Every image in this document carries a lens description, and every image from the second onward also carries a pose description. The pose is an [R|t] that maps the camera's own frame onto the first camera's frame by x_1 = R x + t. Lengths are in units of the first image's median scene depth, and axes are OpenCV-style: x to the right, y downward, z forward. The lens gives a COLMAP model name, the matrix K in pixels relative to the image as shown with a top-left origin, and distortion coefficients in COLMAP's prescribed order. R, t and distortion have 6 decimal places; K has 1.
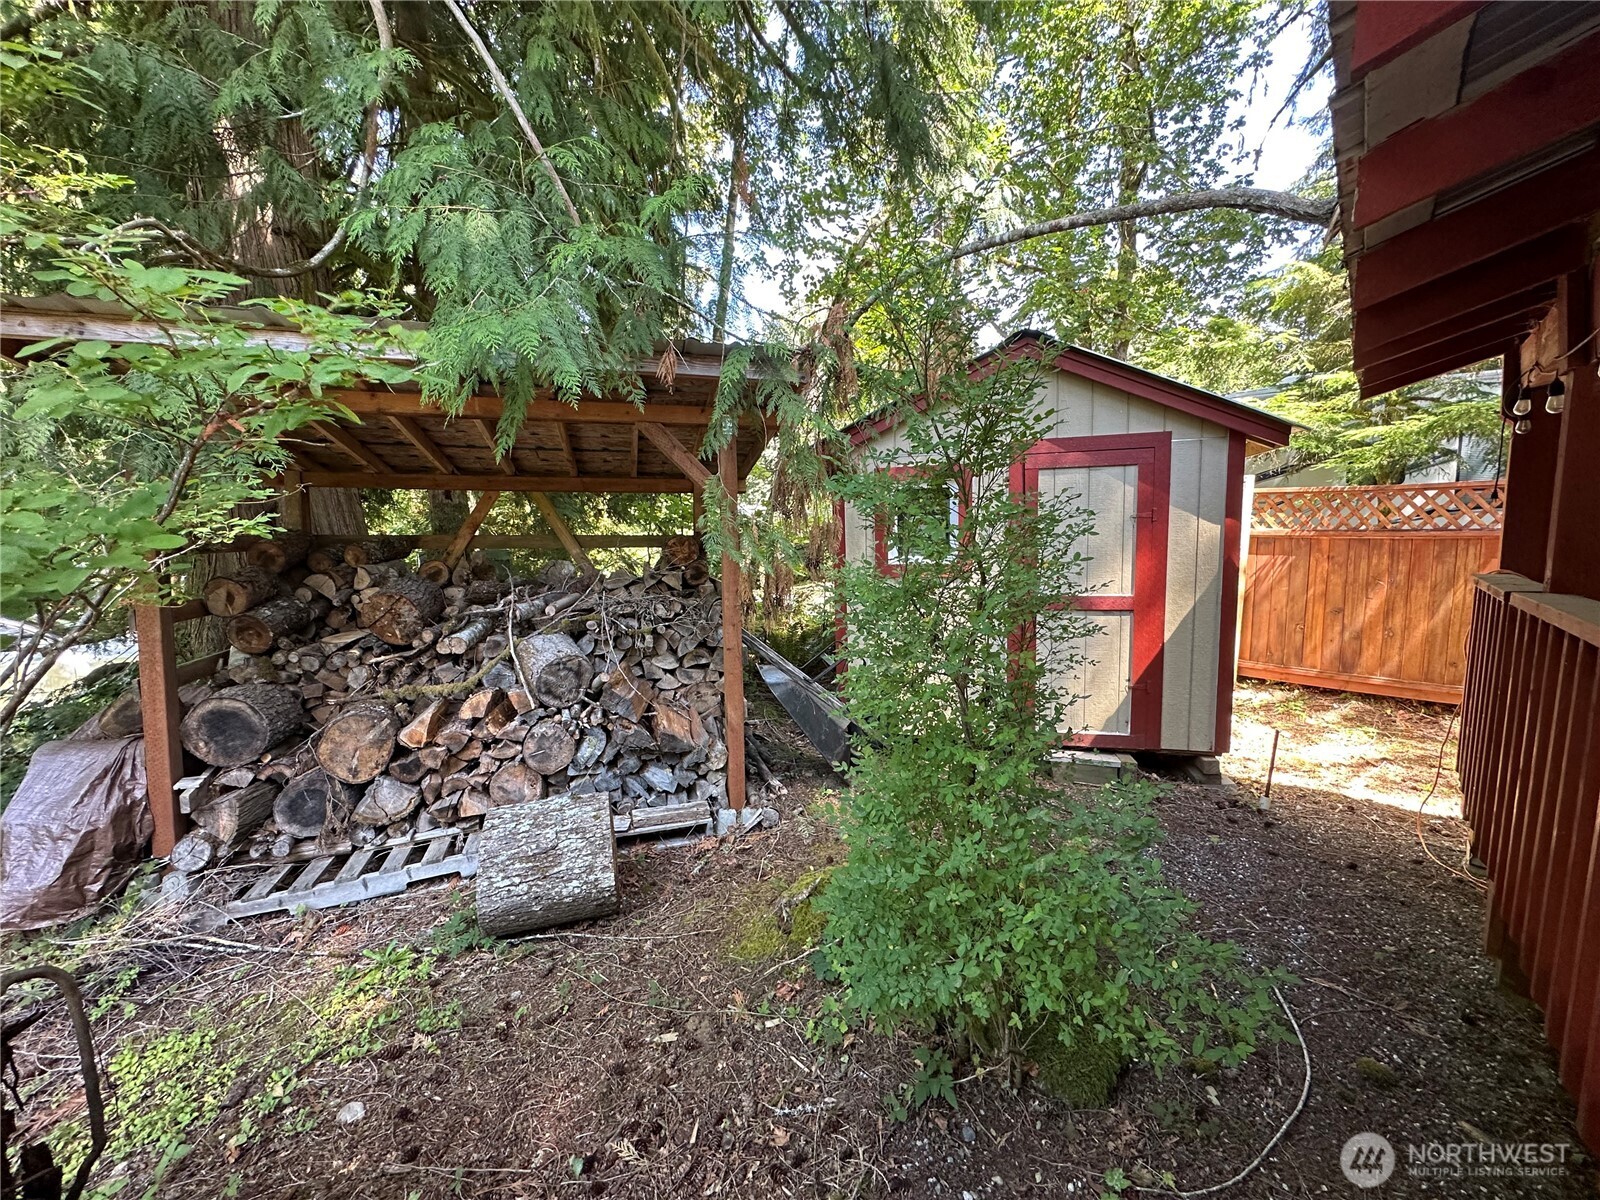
lens RADIAL K [[639.3, 0, 800.5], [0, 639.3, 593.5], [0, 0, 1]] dist [-0.006629, -0.000273]
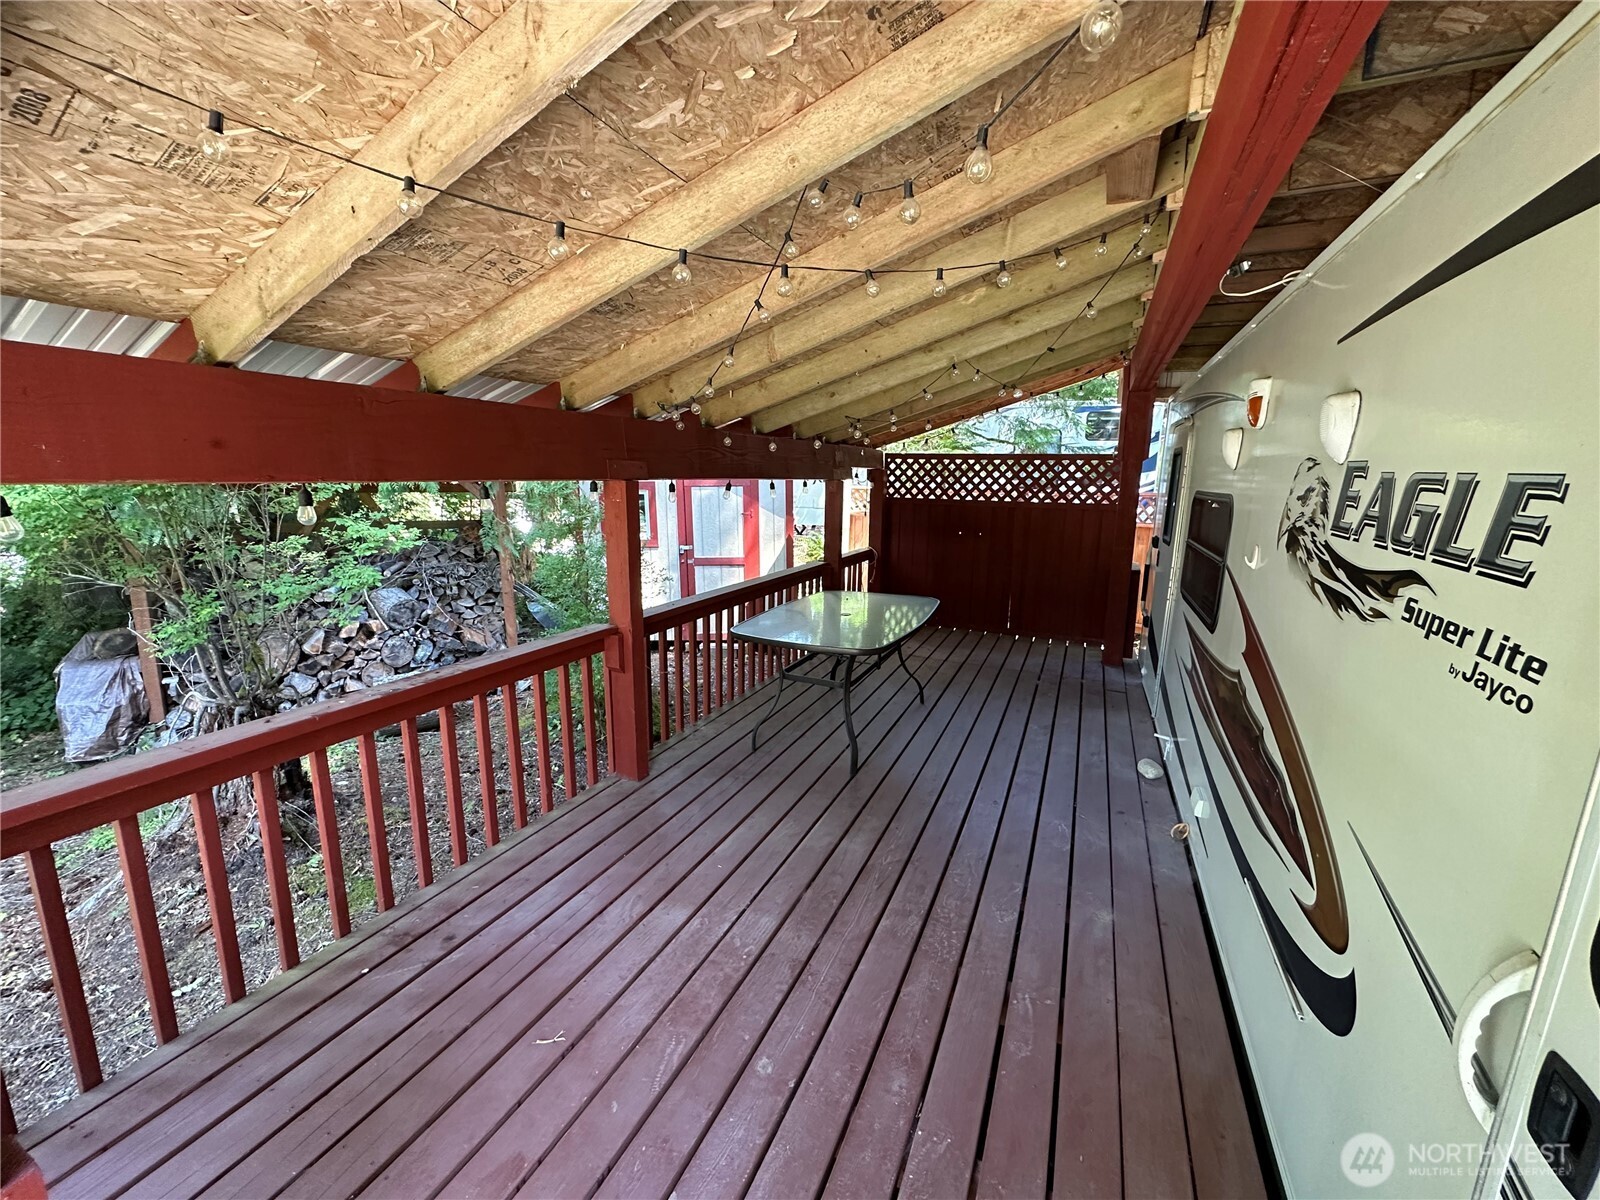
lens RADIAL K [[639.3, 0, 796.0], [0, 639.3, 600.6], [0, 0, 1]] dist [-0.006629, -0.000273]
pose [[0.959245, -0.038963, 0.279877, 0.174610], [0.012874, 0.995446, 0.094456, -0.052199], [-0.282282, -0.087003, 0.955378, -0.983217]]
